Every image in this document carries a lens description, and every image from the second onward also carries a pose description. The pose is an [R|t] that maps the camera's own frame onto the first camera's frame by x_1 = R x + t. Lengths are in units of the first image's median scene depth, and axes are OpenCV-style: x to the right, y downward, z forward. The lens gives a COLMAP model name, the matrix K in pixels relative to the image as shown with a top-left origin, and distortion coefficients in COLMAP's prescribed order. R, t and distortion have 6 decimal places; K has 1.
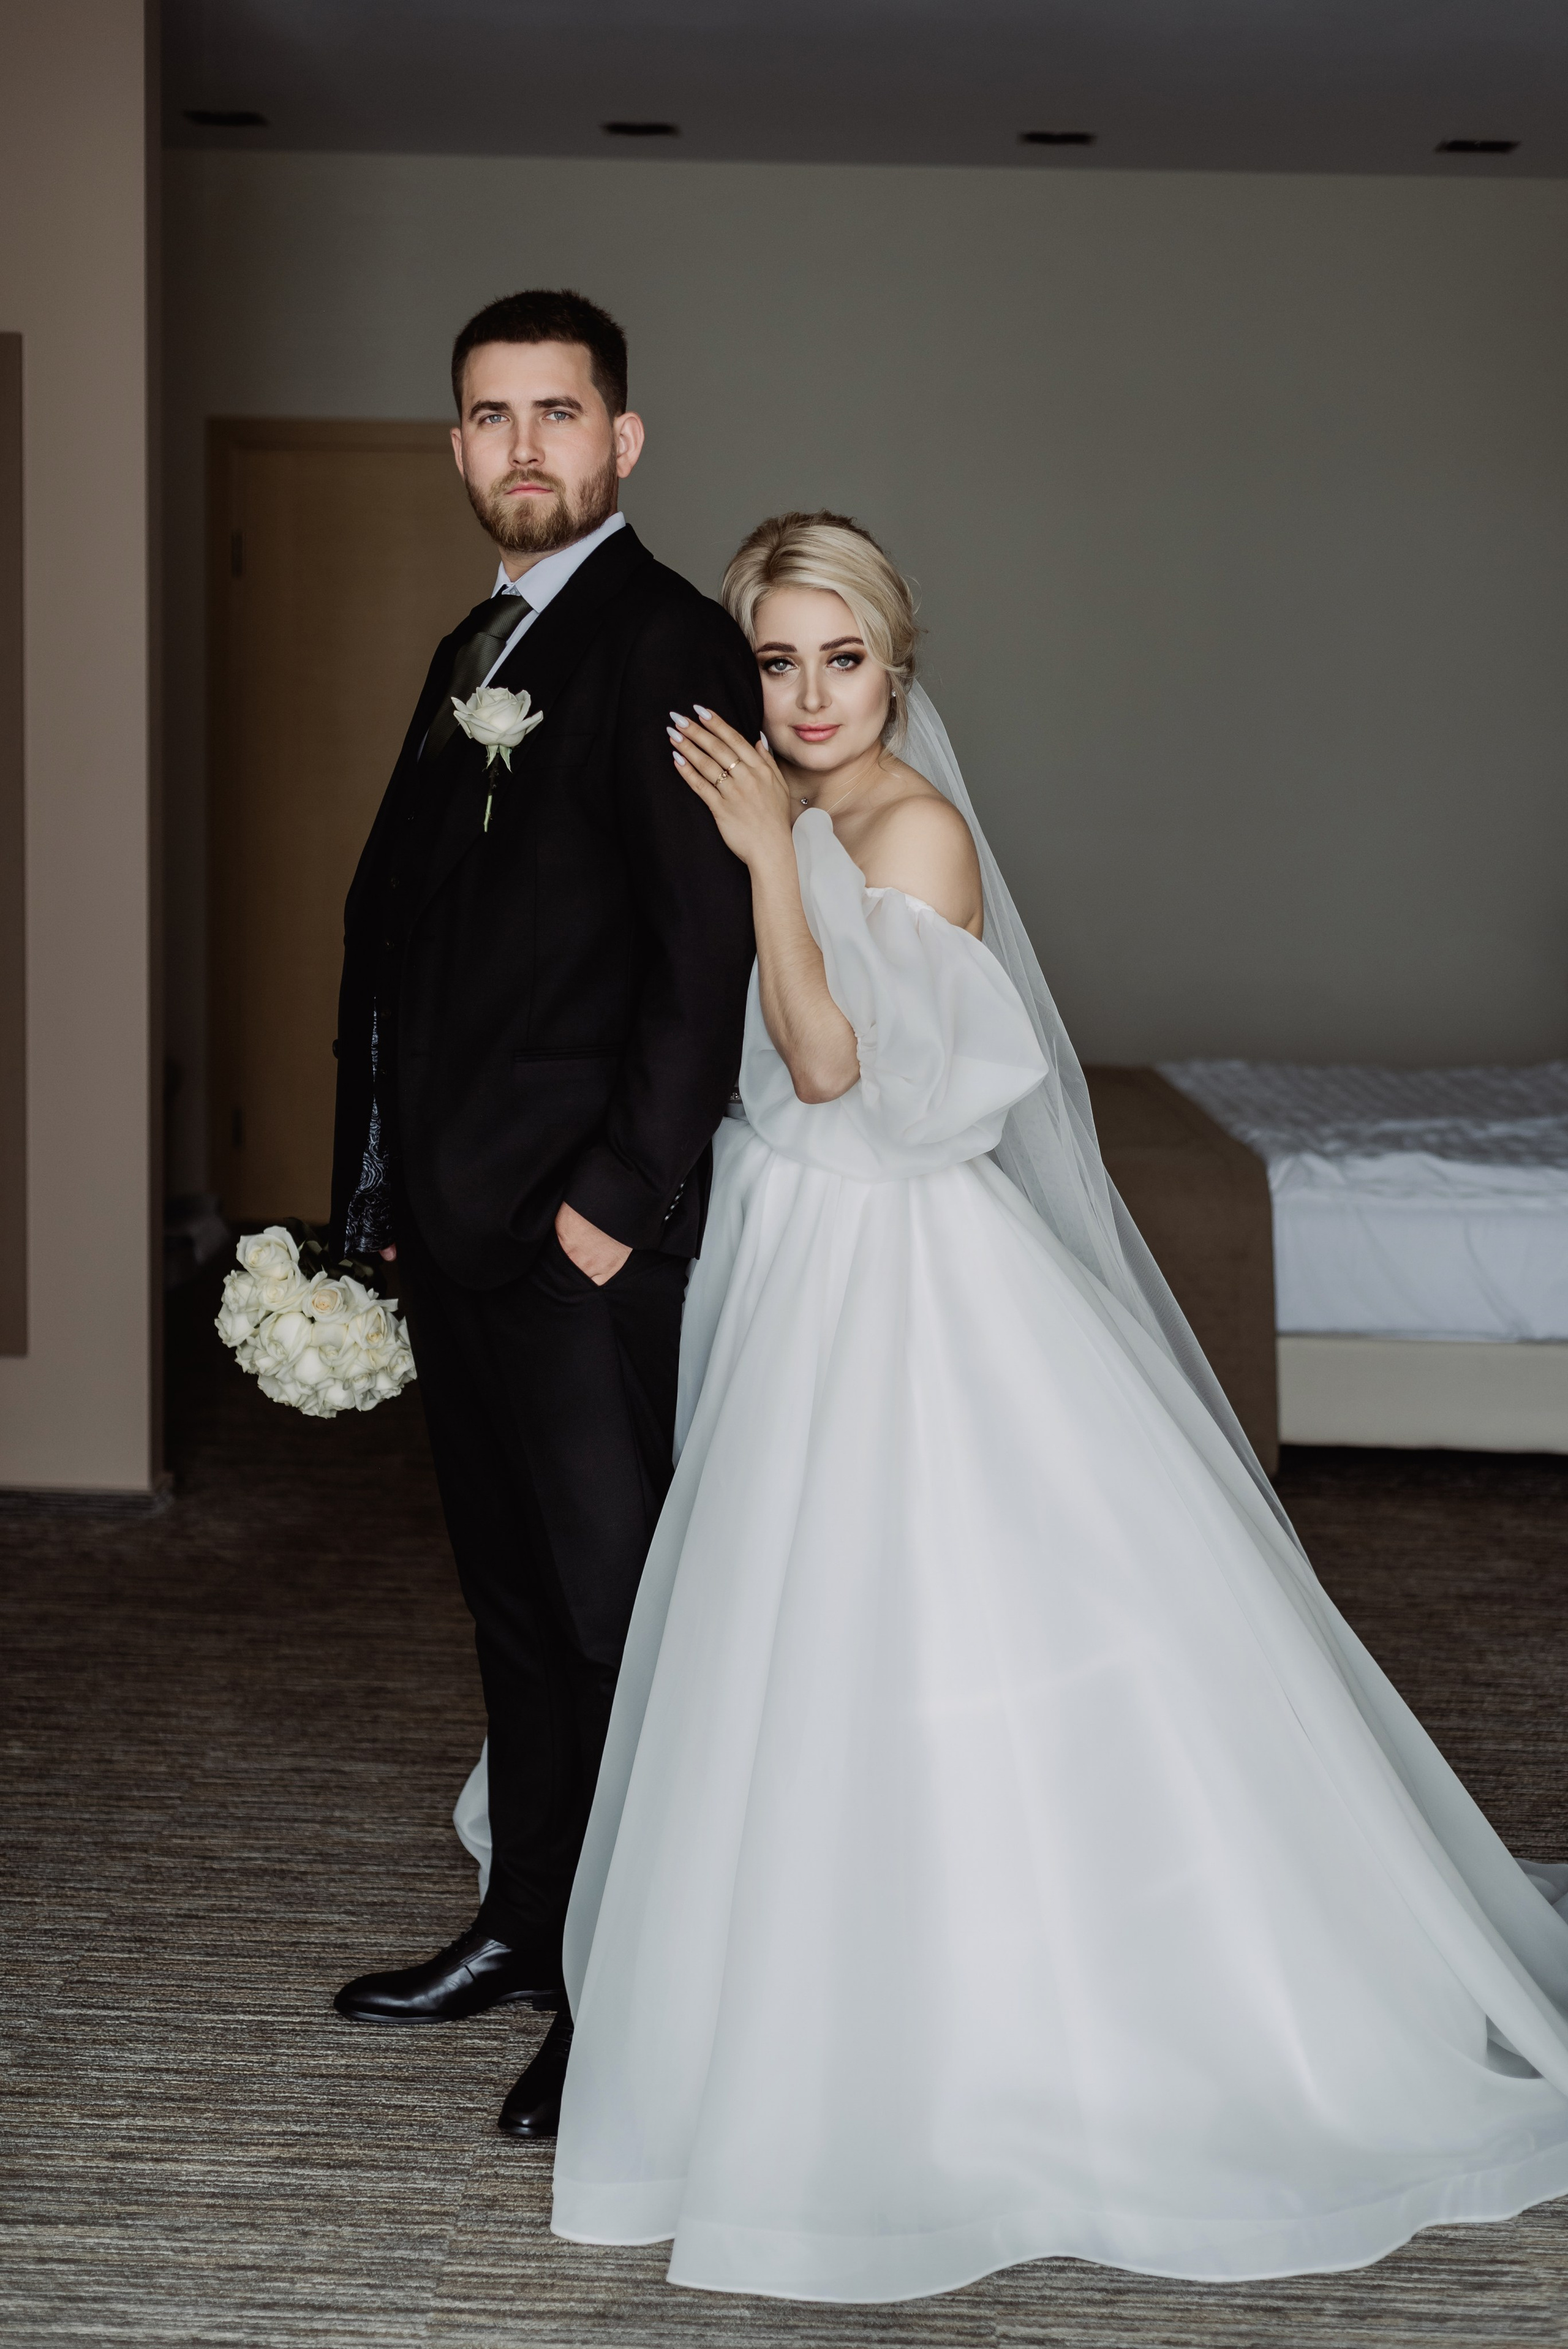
lens RADIAL K [[3187.5, 0, 784.0], [0, 3187.5, 1174.5], [0, 0, 1]] dist [0.010136, -0.013650]
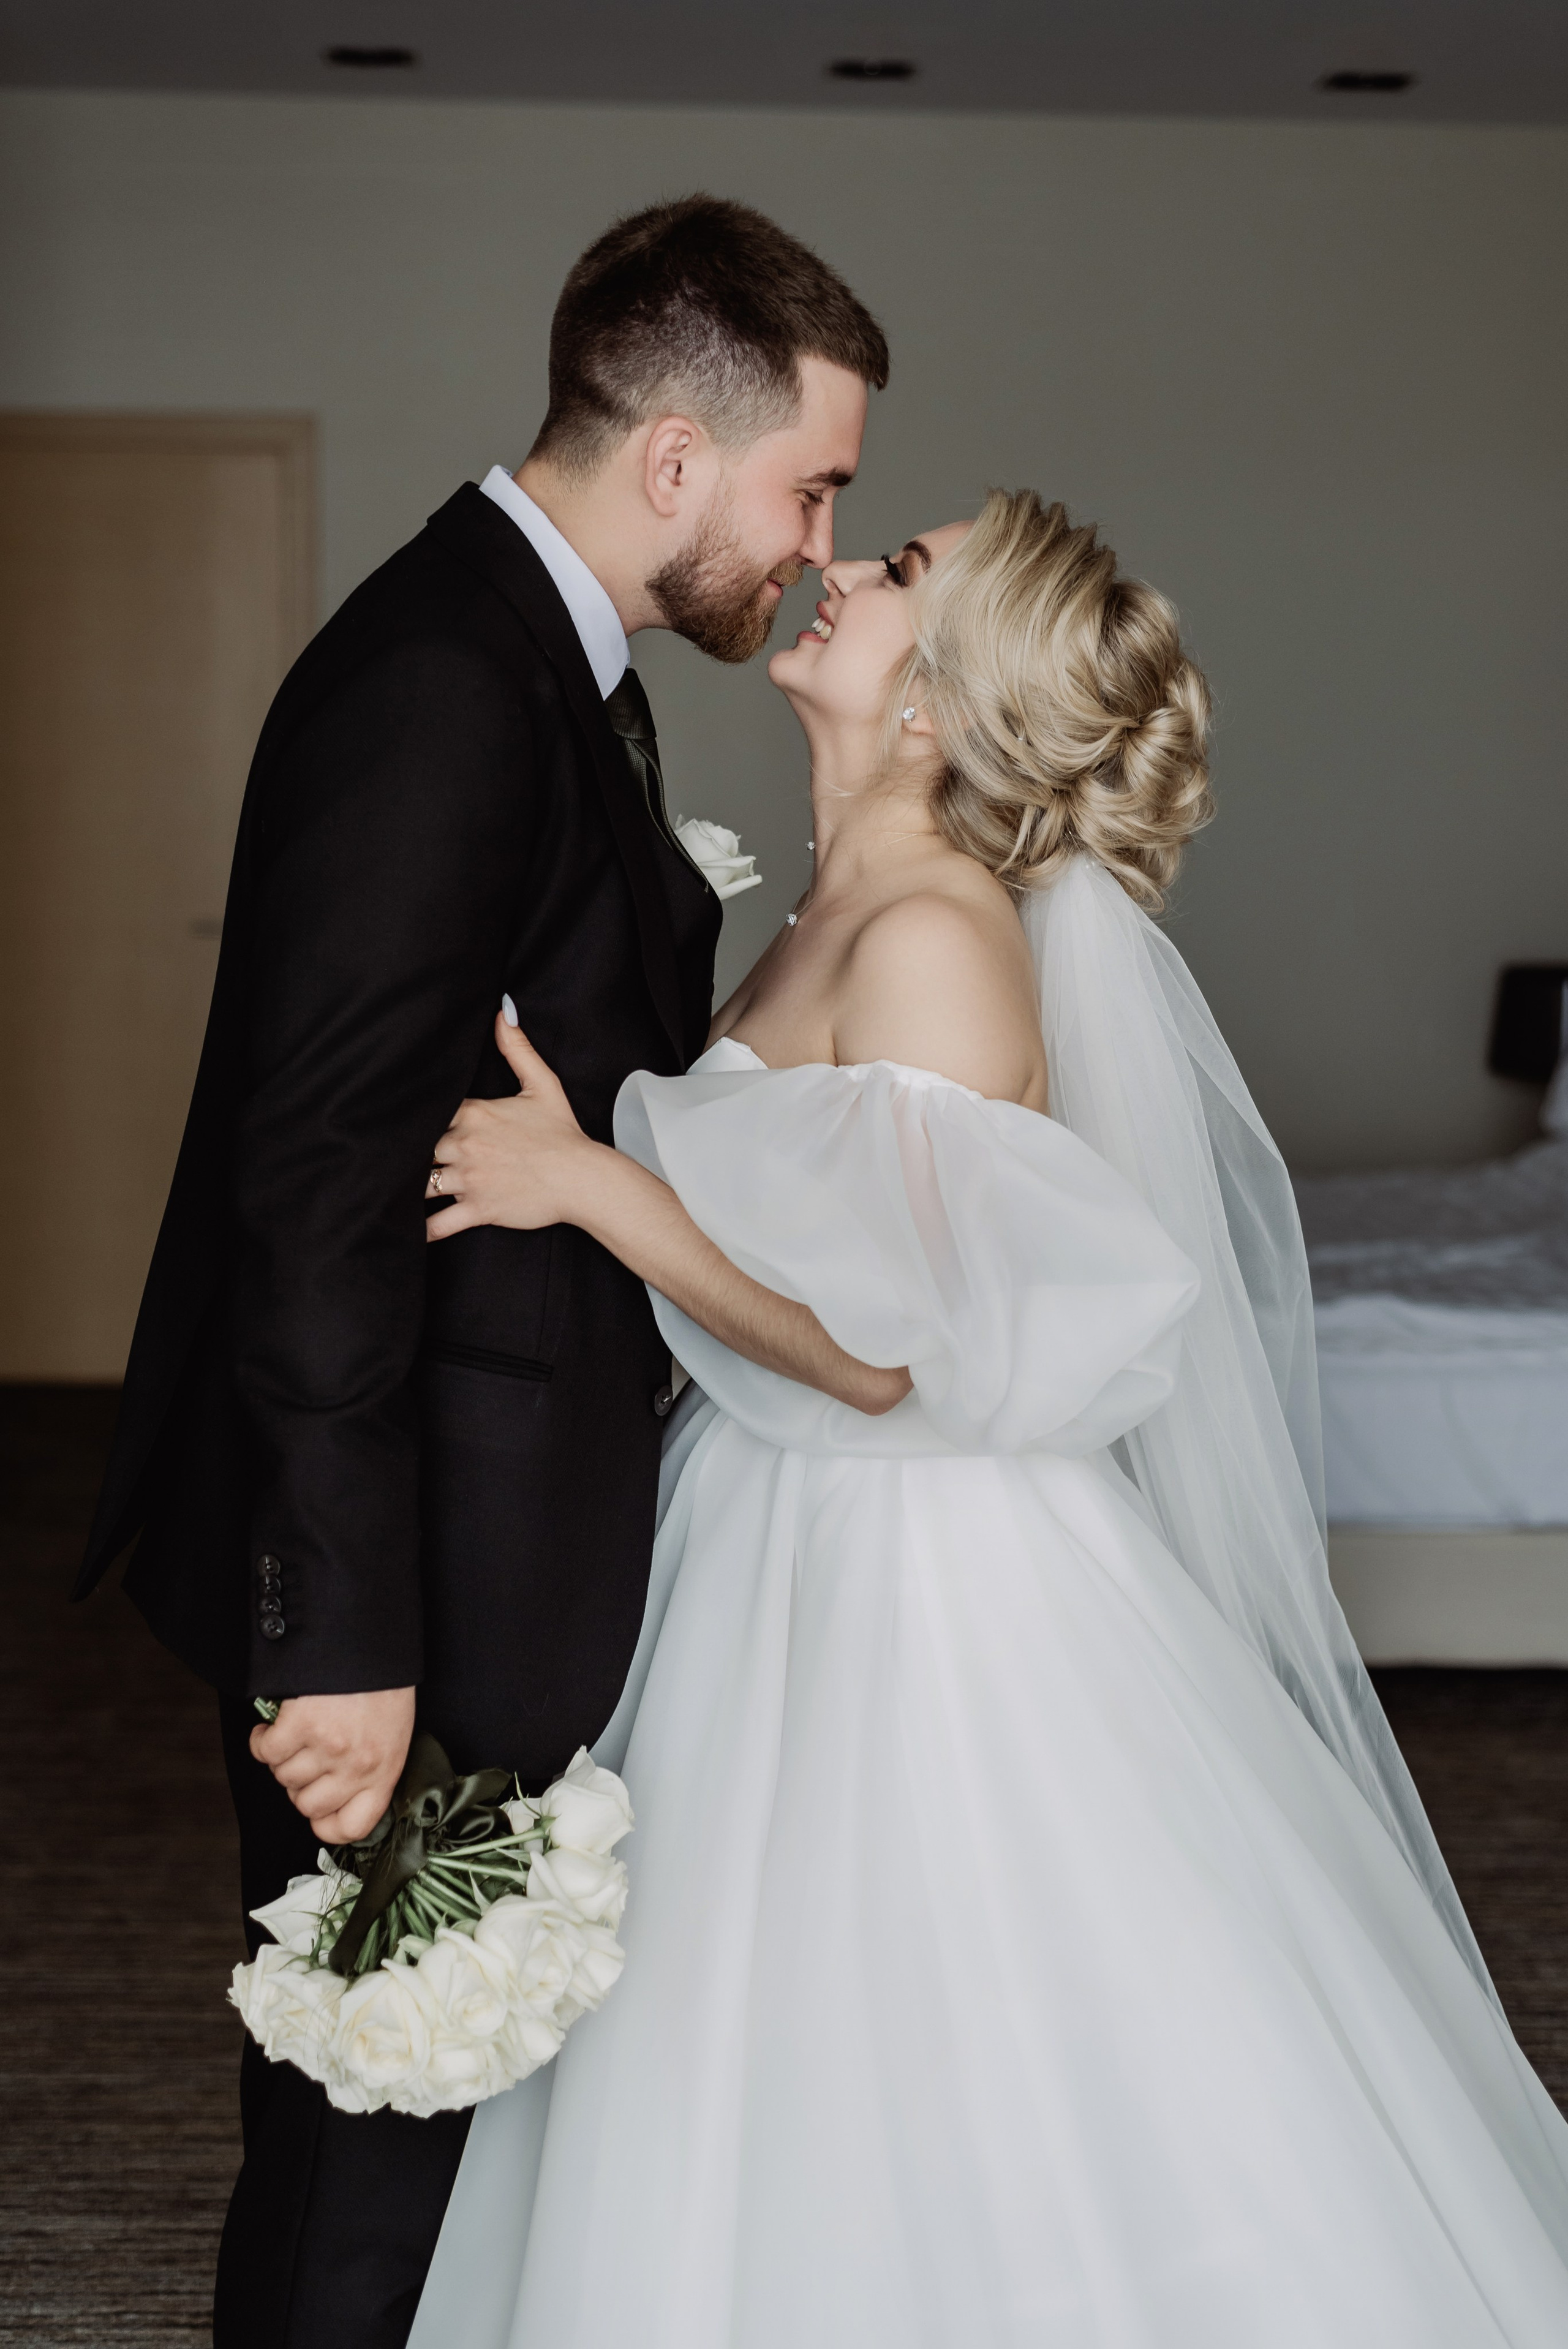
lens RADIAL K [[3476.7, 0, 767.0], [0, 3476.7, 1184.2], [0, 0, 1]] dist [0.017152, 0.049886]
pose [[0.997182, -0.019539, 0.072429, -0.035322], [0.021052, 0.999575, -0.020180, -0.038582], [-0.072004, 0.021647, 0.997169, 0.251226]]
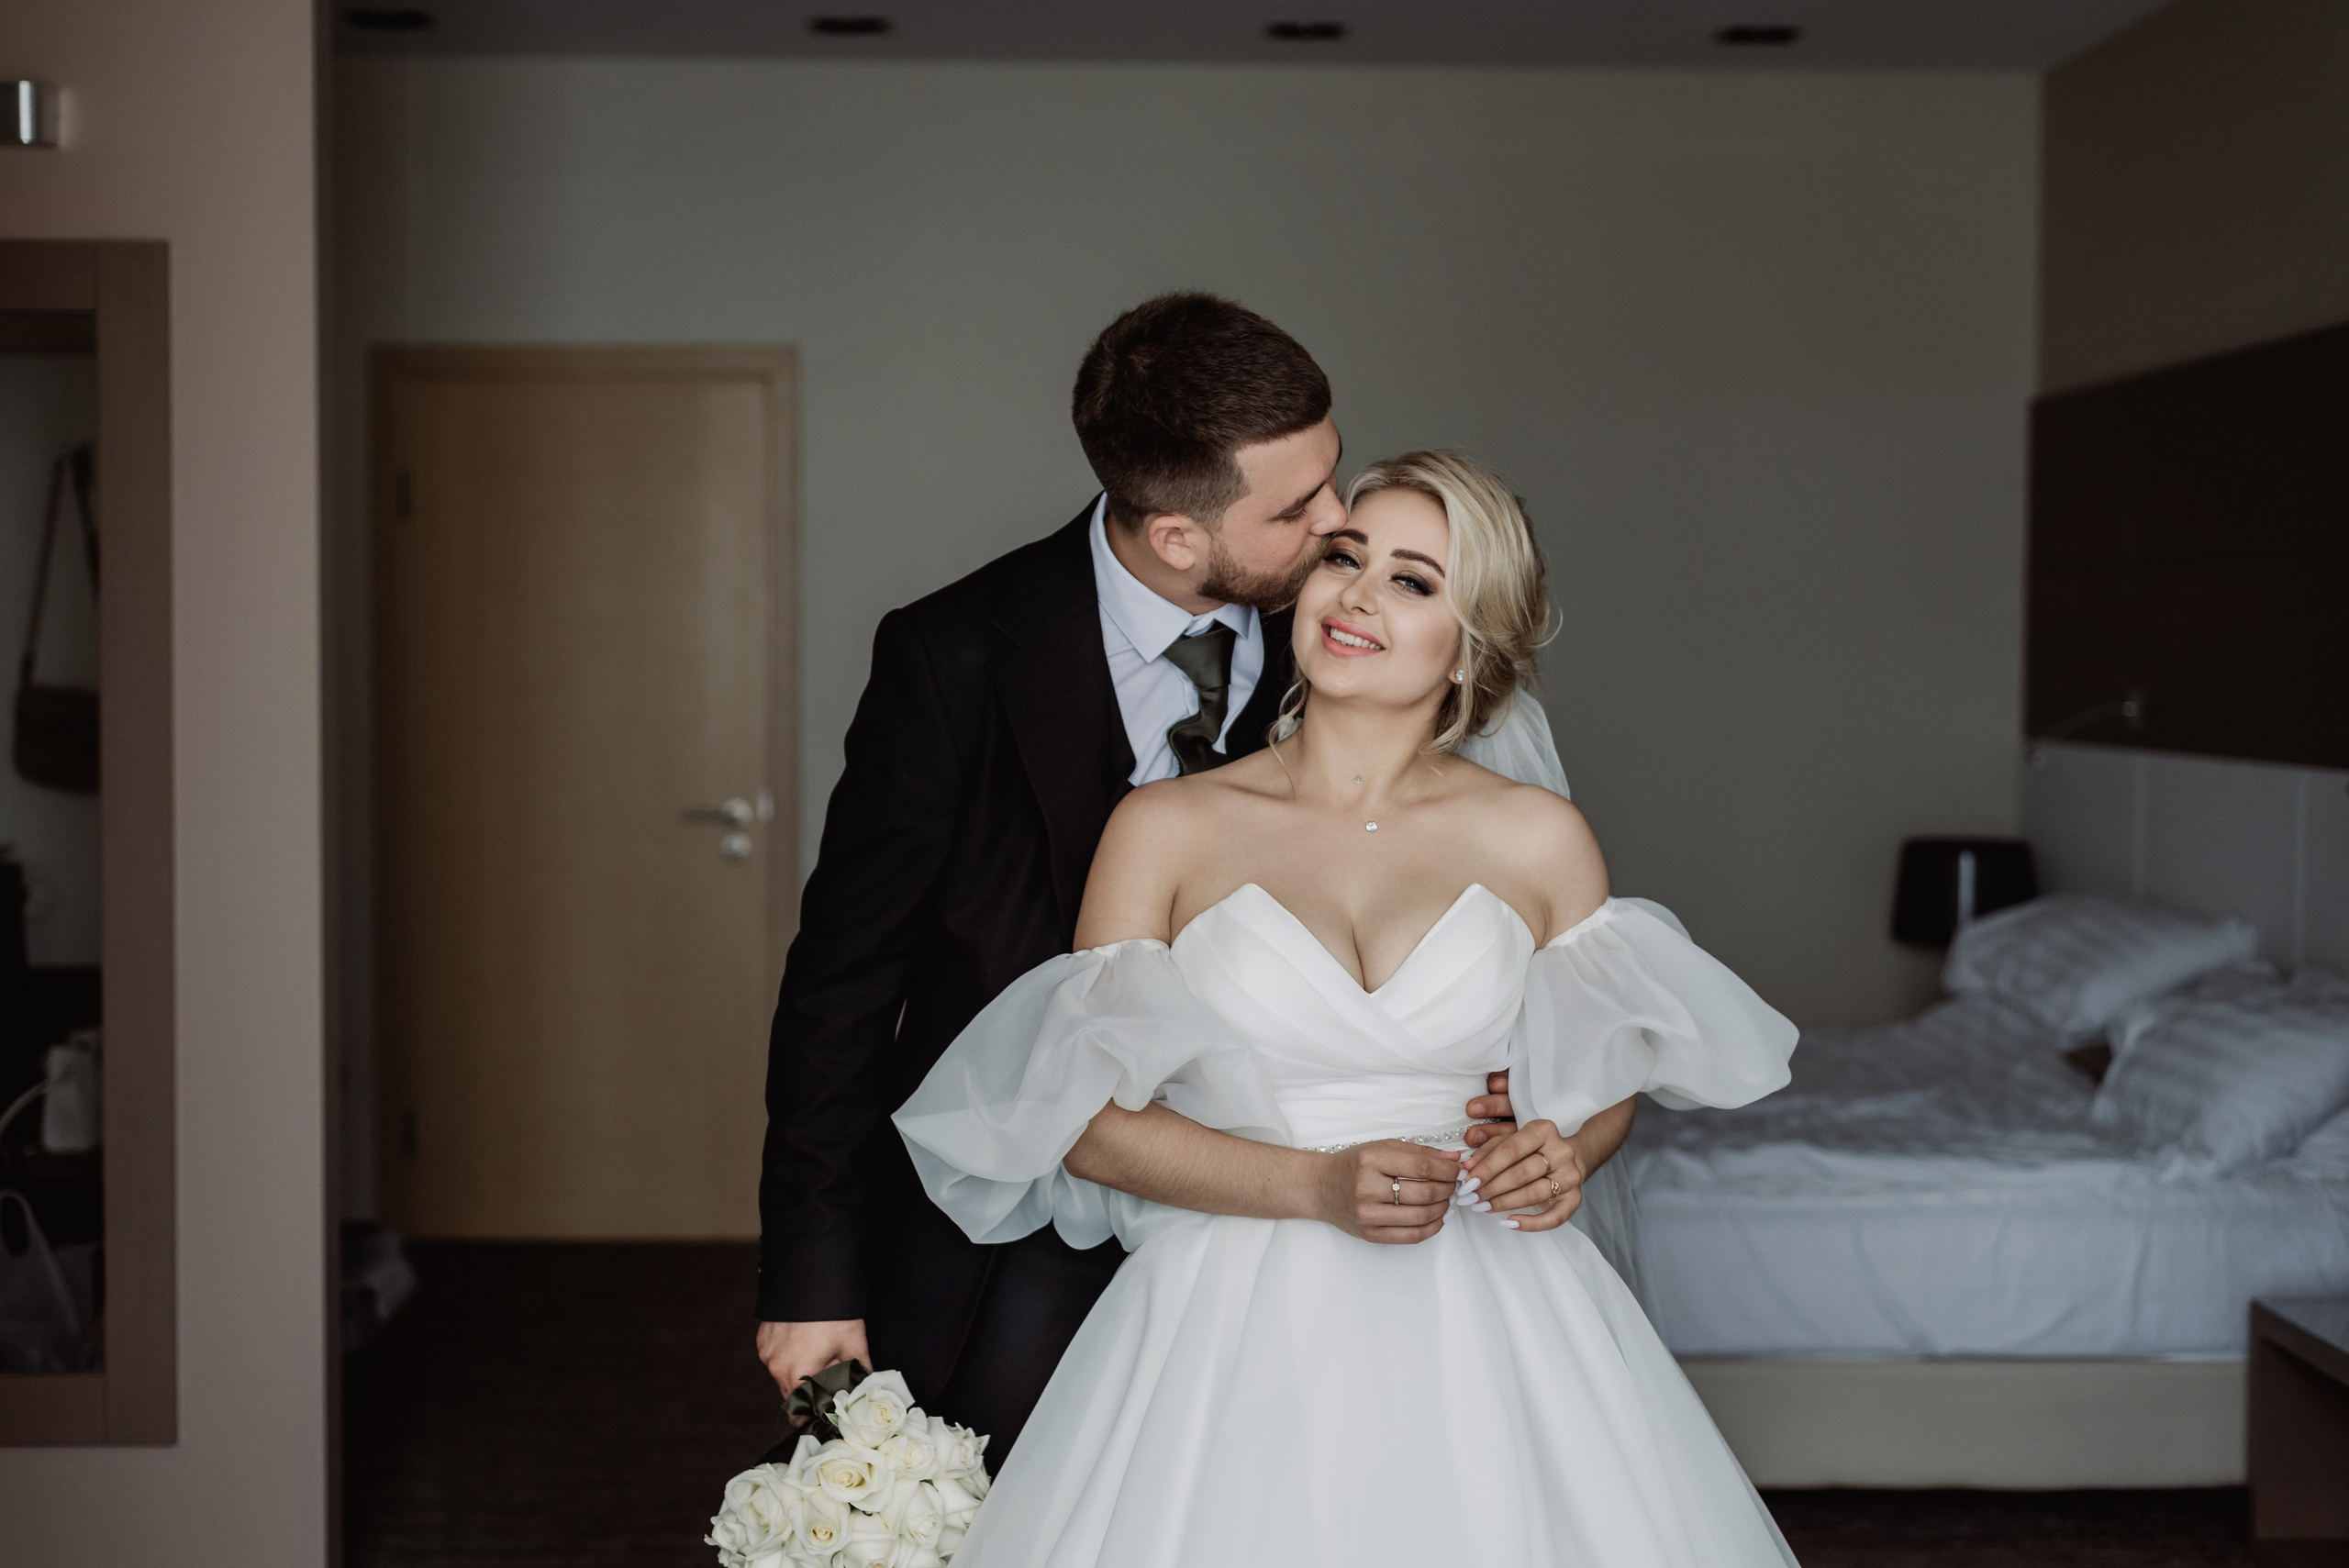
lens RADIAL K [[3343.6, 0, 1155.1], [0, 3343.6, 820.3], [0, 0, 1]] dist [0.011310, 0.091532]
pose [[0.998007, -0.024290, 0.058243, -0.049691], [0.029579, 0.995343, -0.091751, -0.030181], [-0.055743, 0.093291, 0.994077, 0.171727]]
